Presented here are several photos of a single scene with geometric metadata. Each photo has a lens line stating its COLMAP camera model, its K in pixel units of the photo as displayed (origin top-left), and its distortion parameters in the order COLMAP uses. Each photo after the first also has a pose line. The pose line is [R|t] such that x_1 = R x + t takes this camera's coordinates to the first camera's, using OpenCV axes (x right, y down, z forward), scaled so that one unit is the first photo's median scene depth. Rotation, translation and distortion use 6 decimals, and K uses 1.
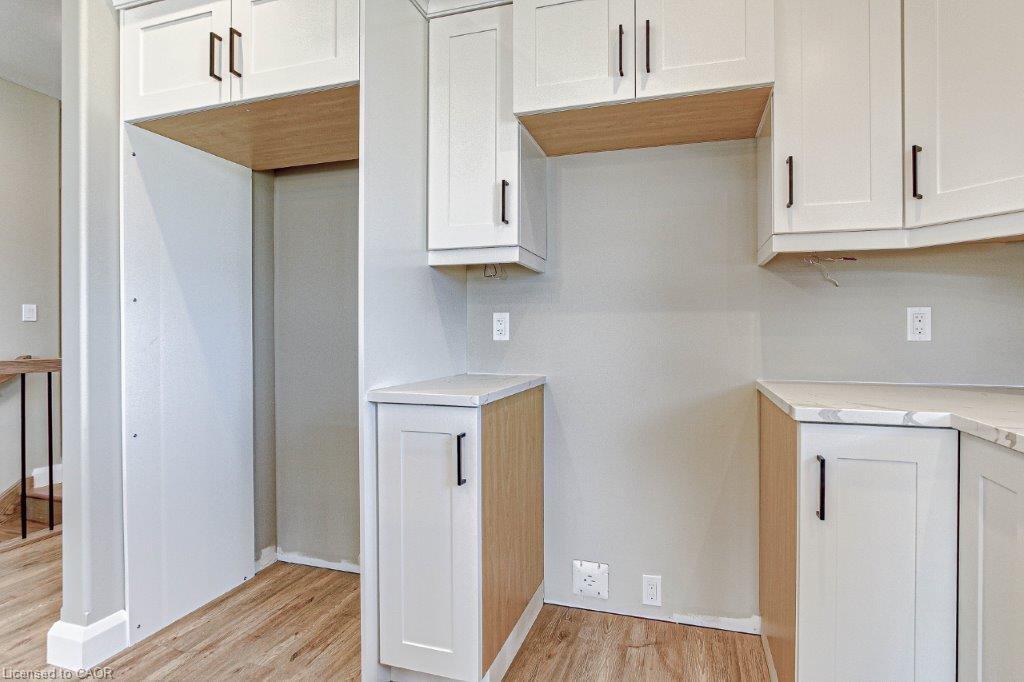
lens RADIAL K [[488.0, 0, 543.3], [0, 488.0, 332.6], [0, 0, 1]] dist [-0.011081, 0.000184]
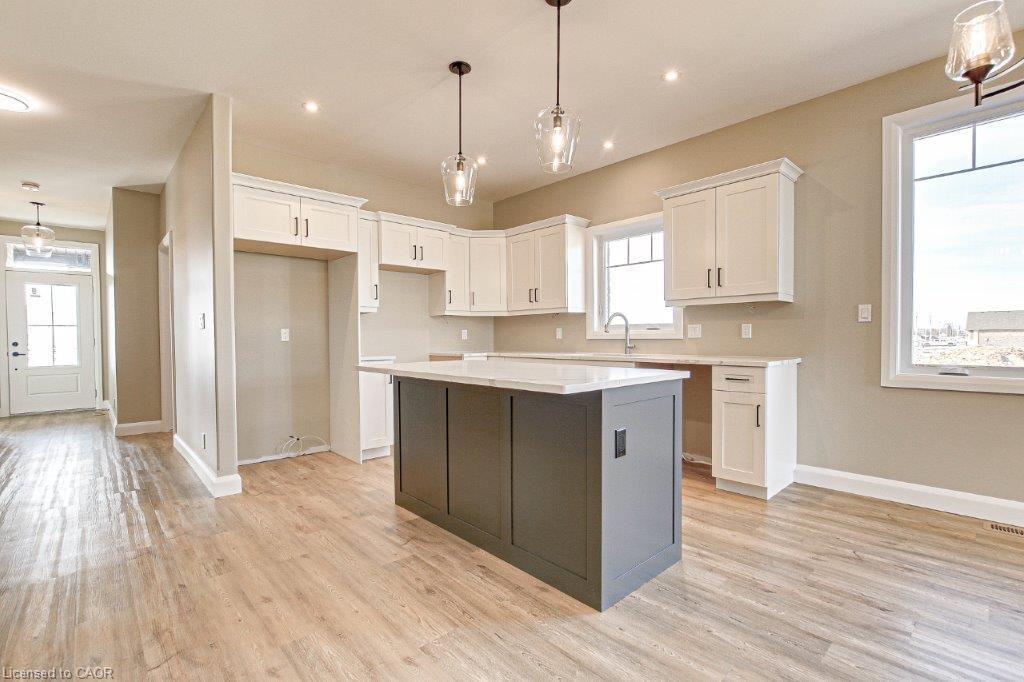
lens RADIAL K [[470.6, 0, 513.5], [0, 470.6, 346.2], [0, 0, 1]] dist [-0.021387, 0.000165]
pose [[0.511558, -0.019810, 0.859021, -2.068751], [0.005470, 0.999789, 0.019798, 0.001101], [-0.859232, -0.005429, 0.511558, -1.116084]]
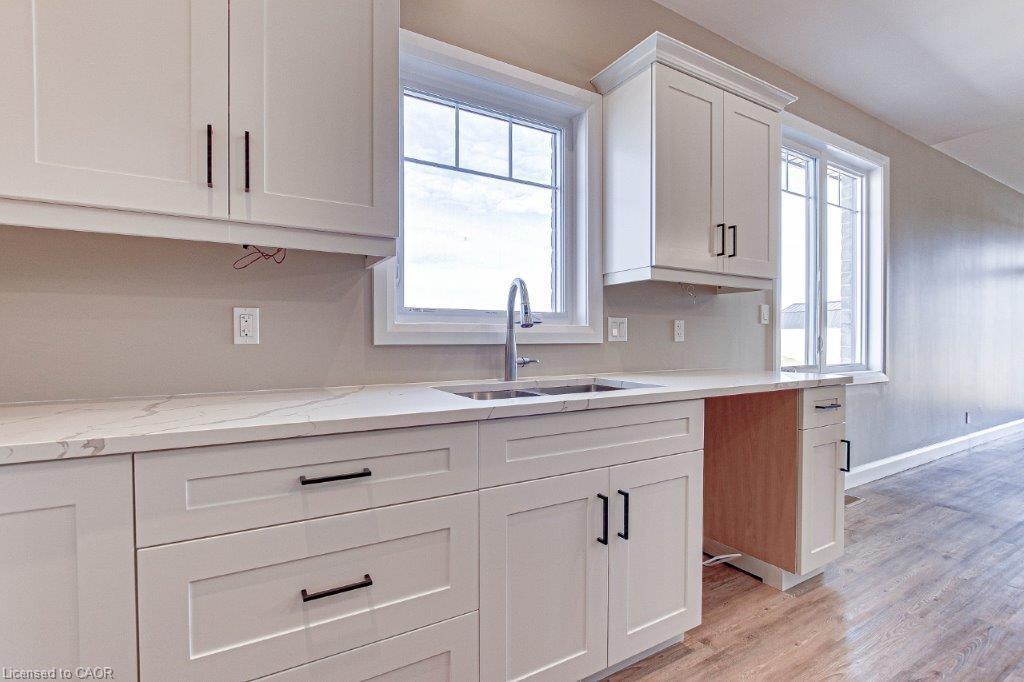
lens RADIAL K [[470.6, 0, 513.5], [0, 470.6, 346.2], [0, 0, 1]] dist [-0.021387, 0.000165]
pose [[-0.725596, -0.011242, 0.688029, -0.146086], [-0.000693, 0.999878, 0.015606, 0.002937], [-0.688121, 0.010847, -0.725515, 0.571863]]
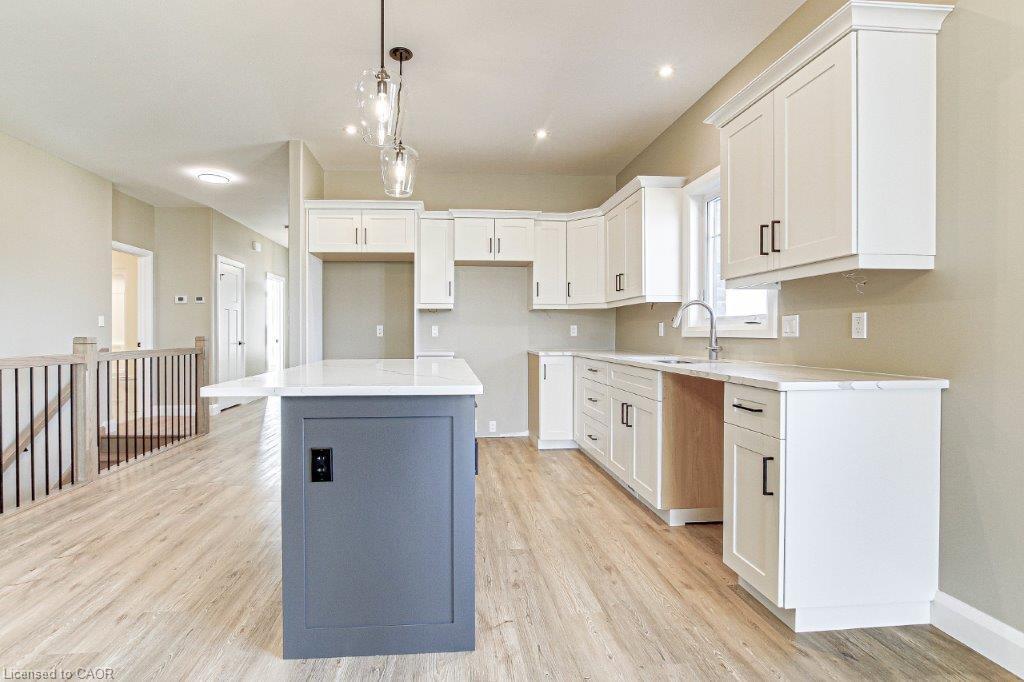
lens RADIAL K [[485.7, 0, 479.0], [0, 485.7, 335.2], [0, 0, 1]] dist [-0.017111, 0.000196]
pose [[0.937273, -0.001574, 0.348593, -0.940042], [0.000178, 0.999992, 0.004038, -0.001475], [-0.348596, -0.003723, 0.937266, -1.806503]]
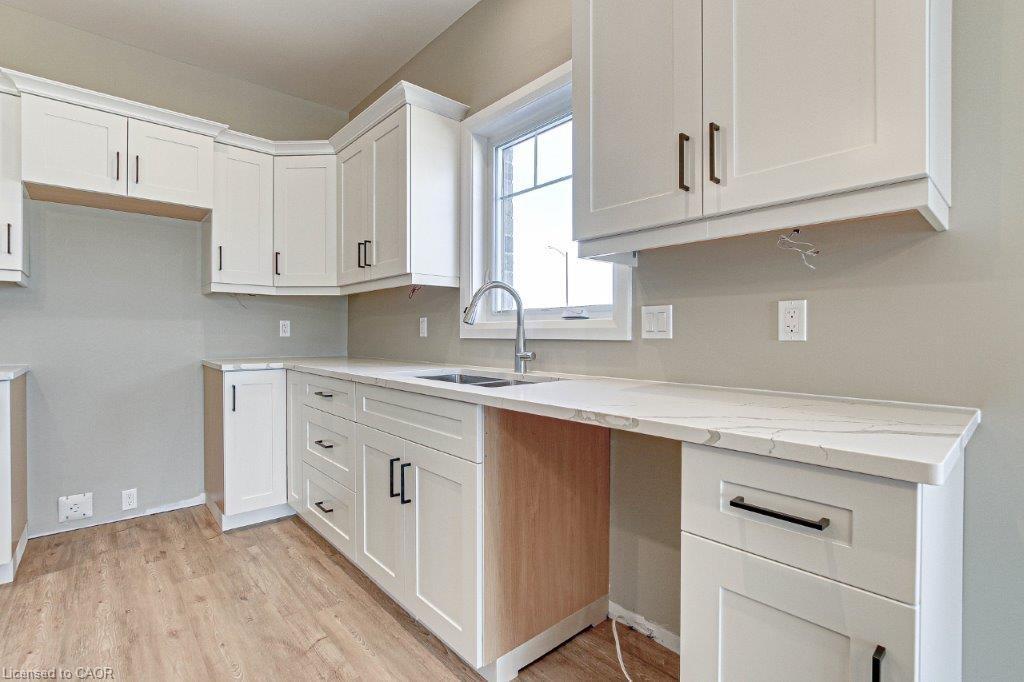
lens RADIAL K [[473.3, 0, 512.7], [0, 473.3, 337.9], [0, 0, 1]] dist [-0.018789, 0.000572]
pose [[0.527136, -0.006589, 0.849755, -0.452342], [-0.002817, 0.999951, 0.009501, 0.000686], [-0.849776, -0.007402, 0.527092, -0.938231]]
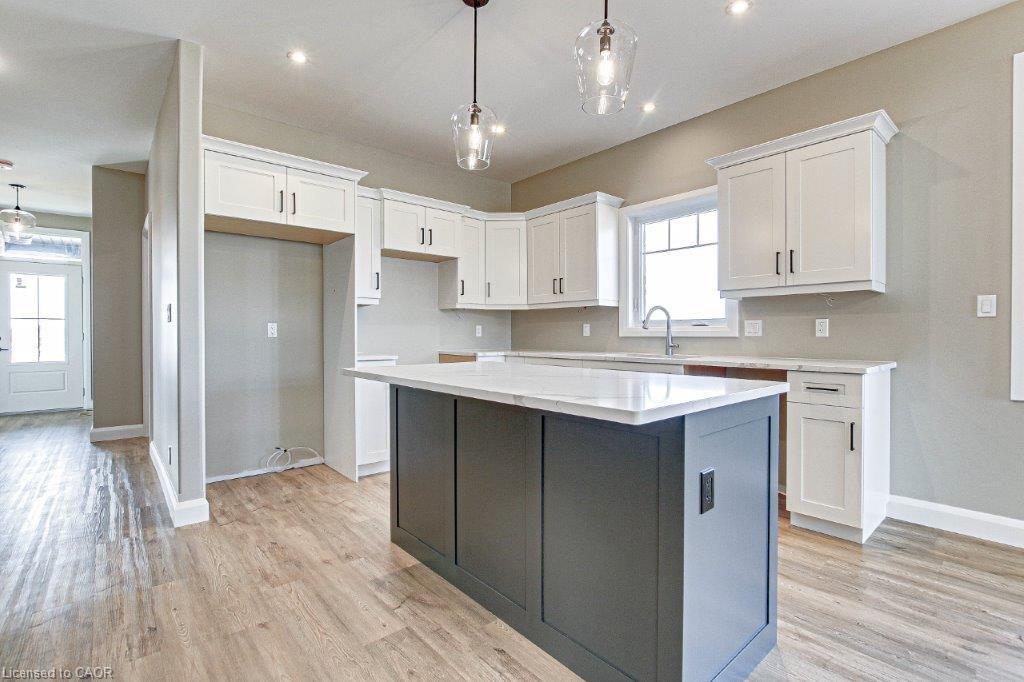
lens RADIAL K [[473.3, 0, 512.7], [0, 473.3, 337.9], [0, 0, 1]] dist [-0.018789, 0.000572]
pose [[0.538699, -0.007597, 0.842464, -1.765400], [-0.000203, 0.999958, 0.009147, 0.000135], [-0.842498, -0.005098, 0.538675, -0.889780]]
